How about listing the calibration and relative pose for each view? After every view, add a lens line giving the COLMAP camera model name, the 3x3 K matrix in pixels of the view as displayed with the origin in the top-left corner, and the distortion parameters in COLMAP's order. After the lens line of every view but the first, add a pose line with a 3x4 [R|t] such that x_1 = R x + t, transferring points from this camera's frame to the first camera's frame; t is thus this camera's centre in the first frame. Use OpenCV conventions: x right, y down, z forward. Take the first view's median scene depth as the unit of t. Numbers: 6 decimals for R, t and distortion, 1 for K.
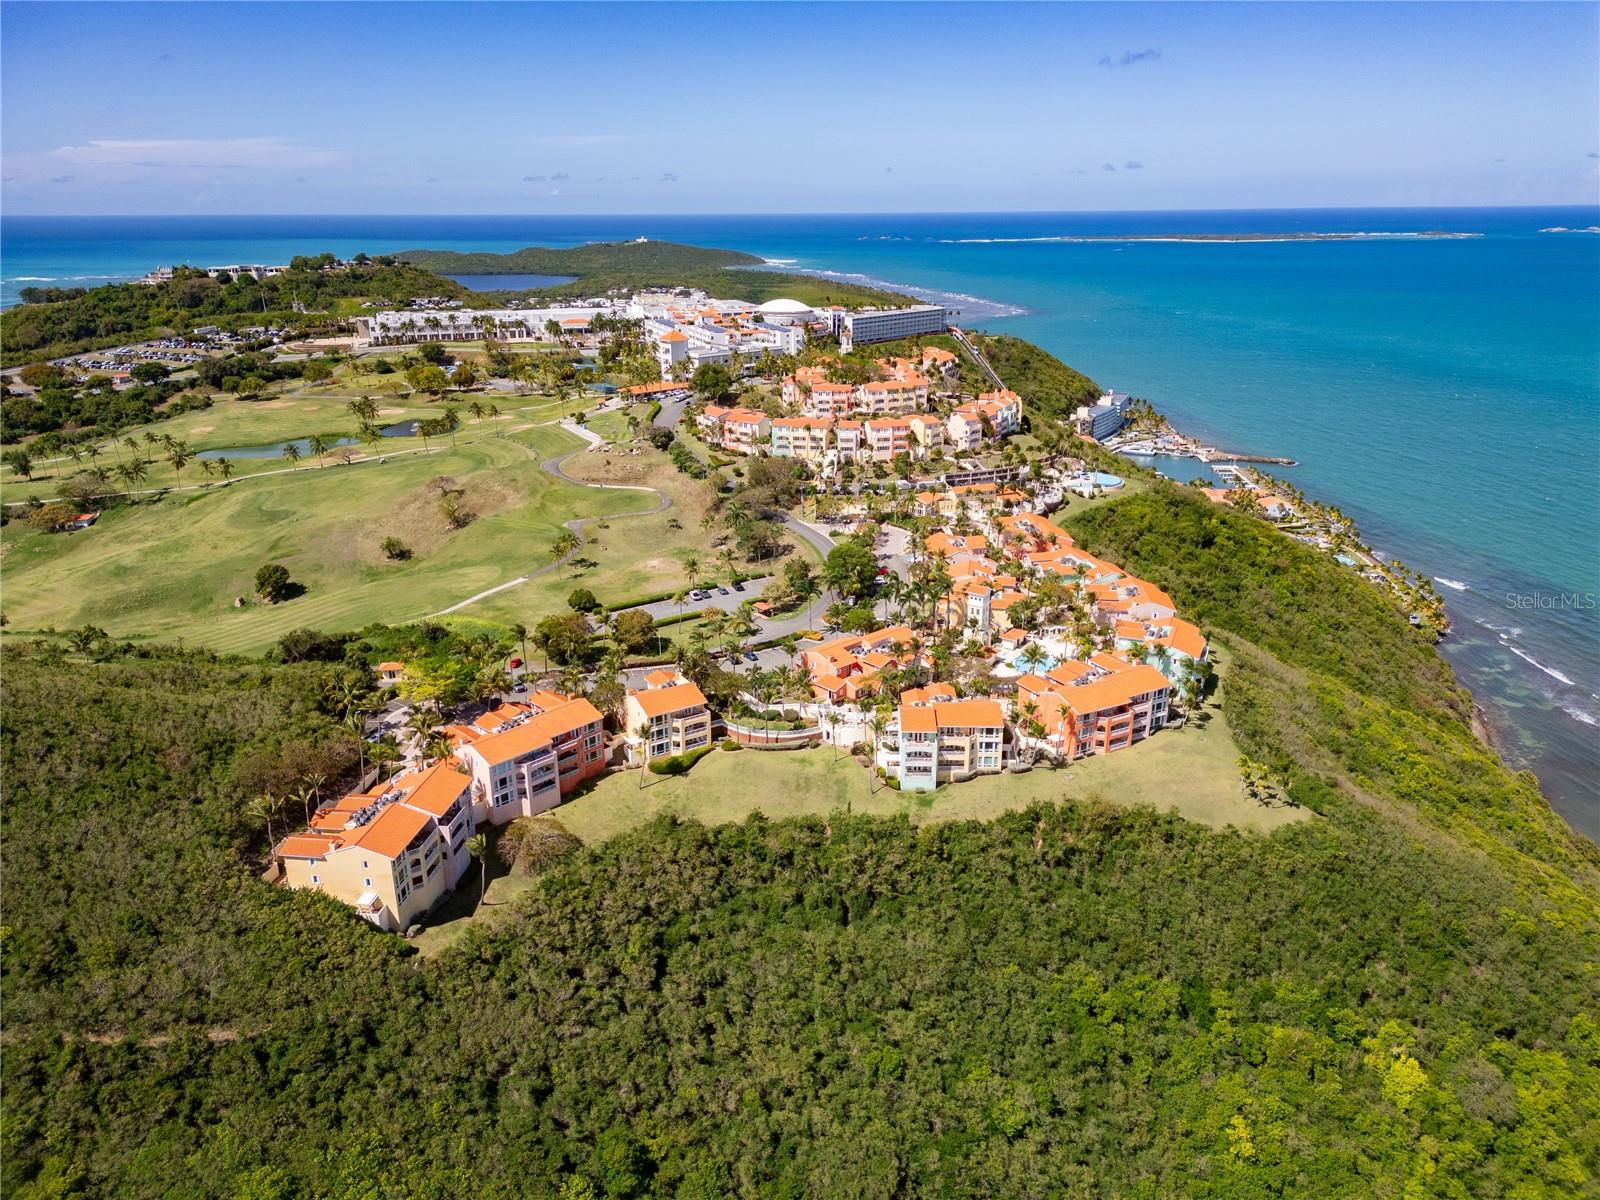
lens RADIAL K [[1135.2, 0, 798.8], [0, 1135.2, 594.2], [0, 0, 1]] dist [0.054335, -0.041130]
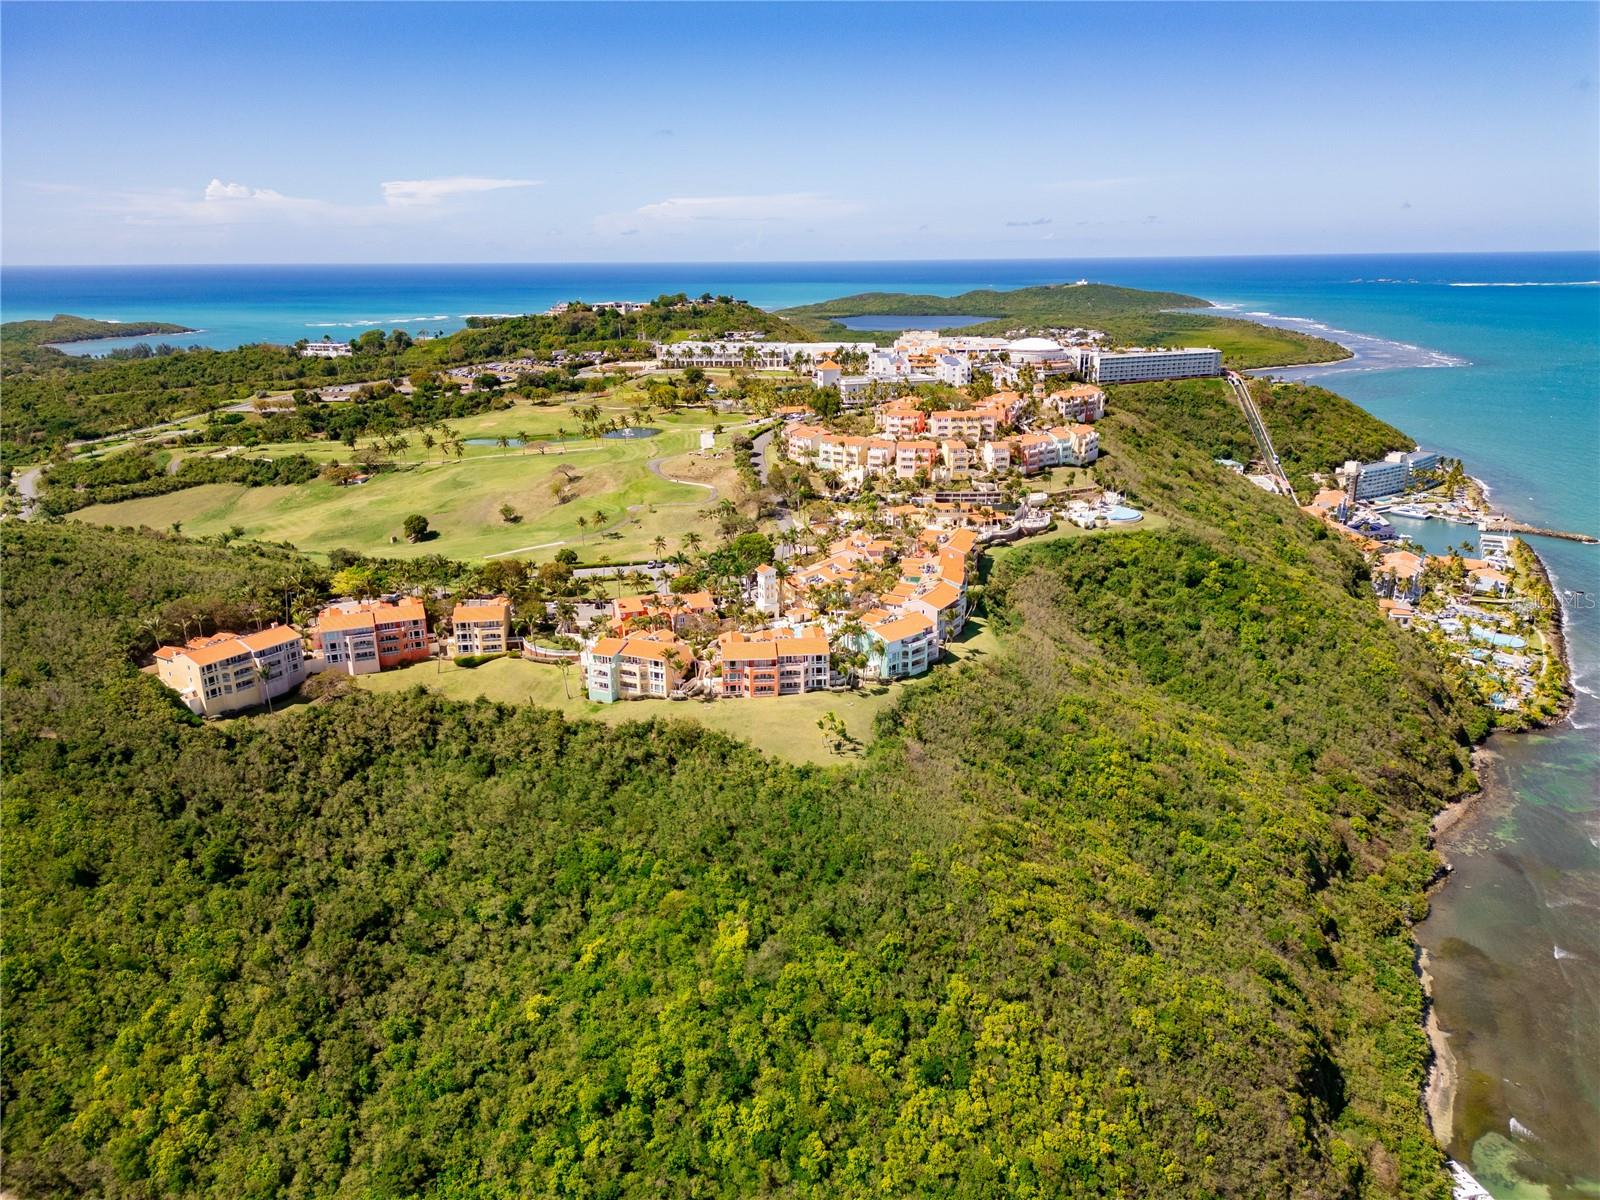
lens RADIAL K [[1135.2, 0, 801.0], [0, 1135.2, 595.1], [0, 0, 1]] dist [0.054335, -0.041130]
pose [[0.915049, 0.113903, -0.386925, 0.318704], [-0.126856, 0.991889, -0.008011, 0.013677], [0.382875, 0.056414, 0.922076, -0.044942]]
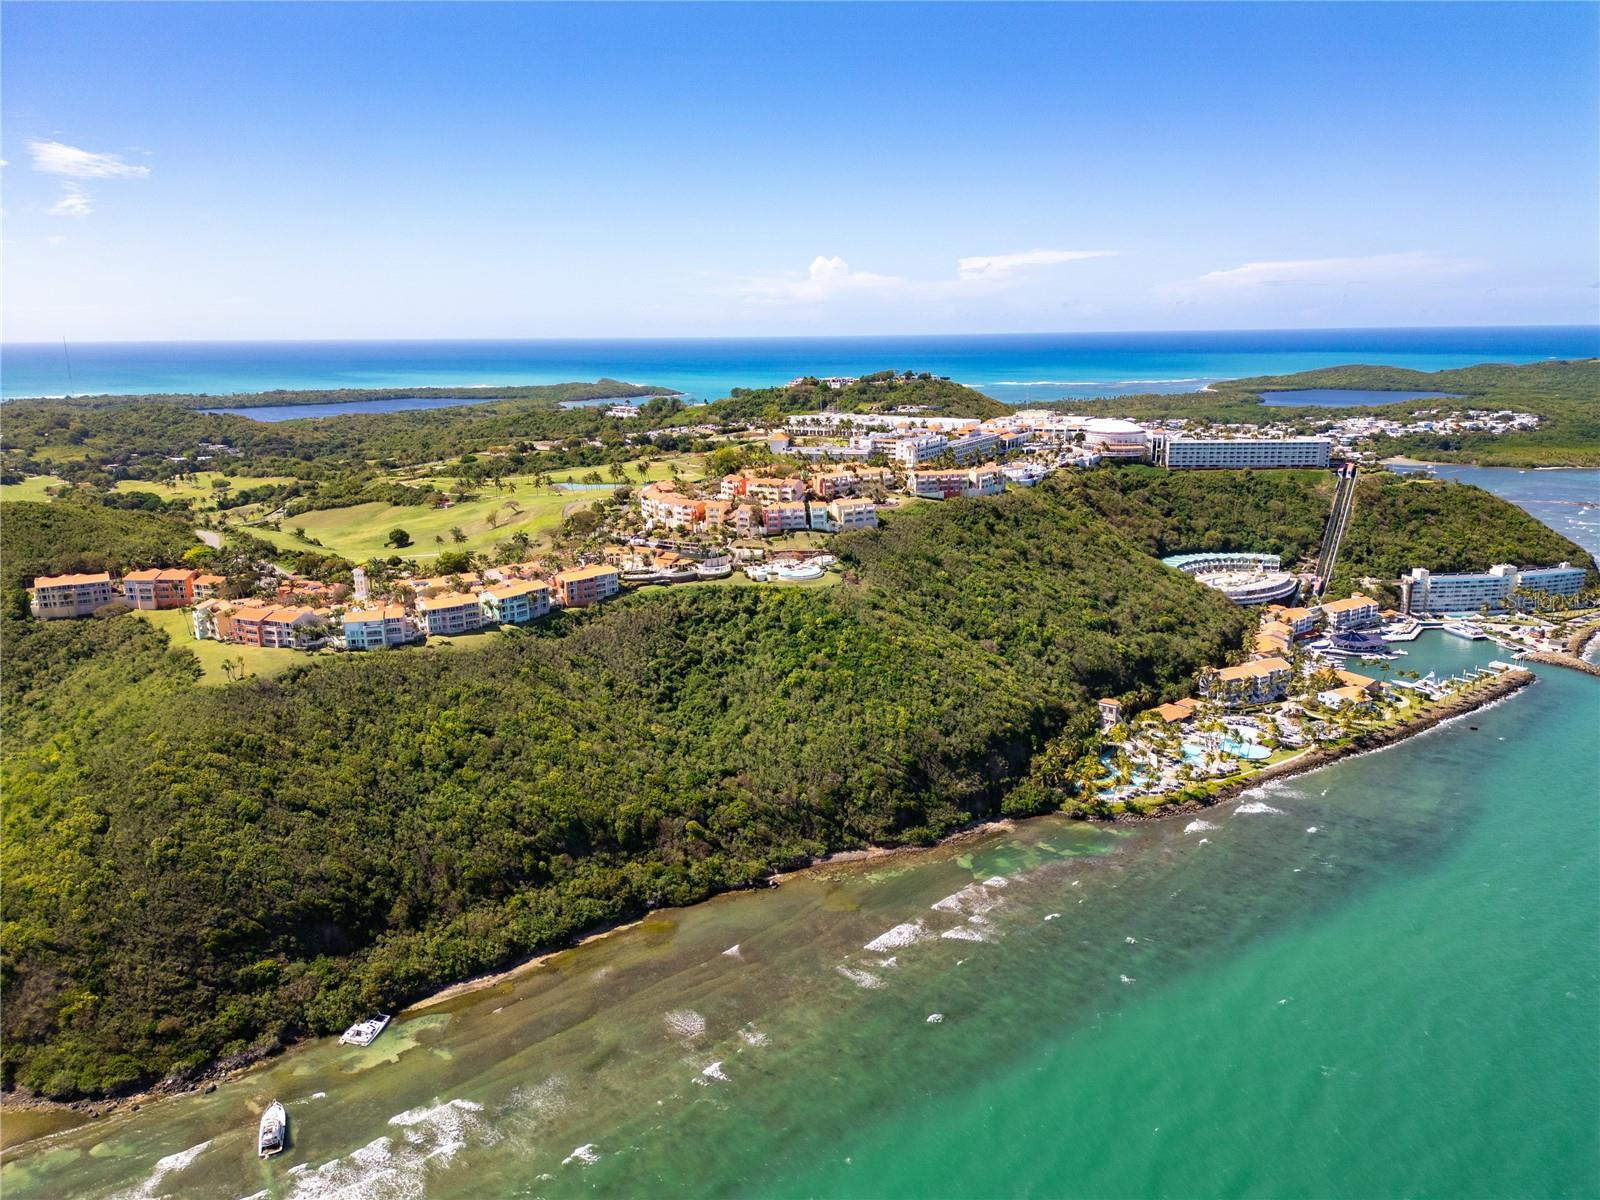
lens RADIAL K [[1135.2, 0, 798.8], [0, 1135.2, 597.6], [0, 0, 1]] dist [0.054335, -0.041130]
pose [[0.627621, 0.178414, -0.757800, 0.910050], [-0.243606, 0.969512, 0.026501, -0.082429], [0.739424, 0.167972, 0.651949, 0.177995]]
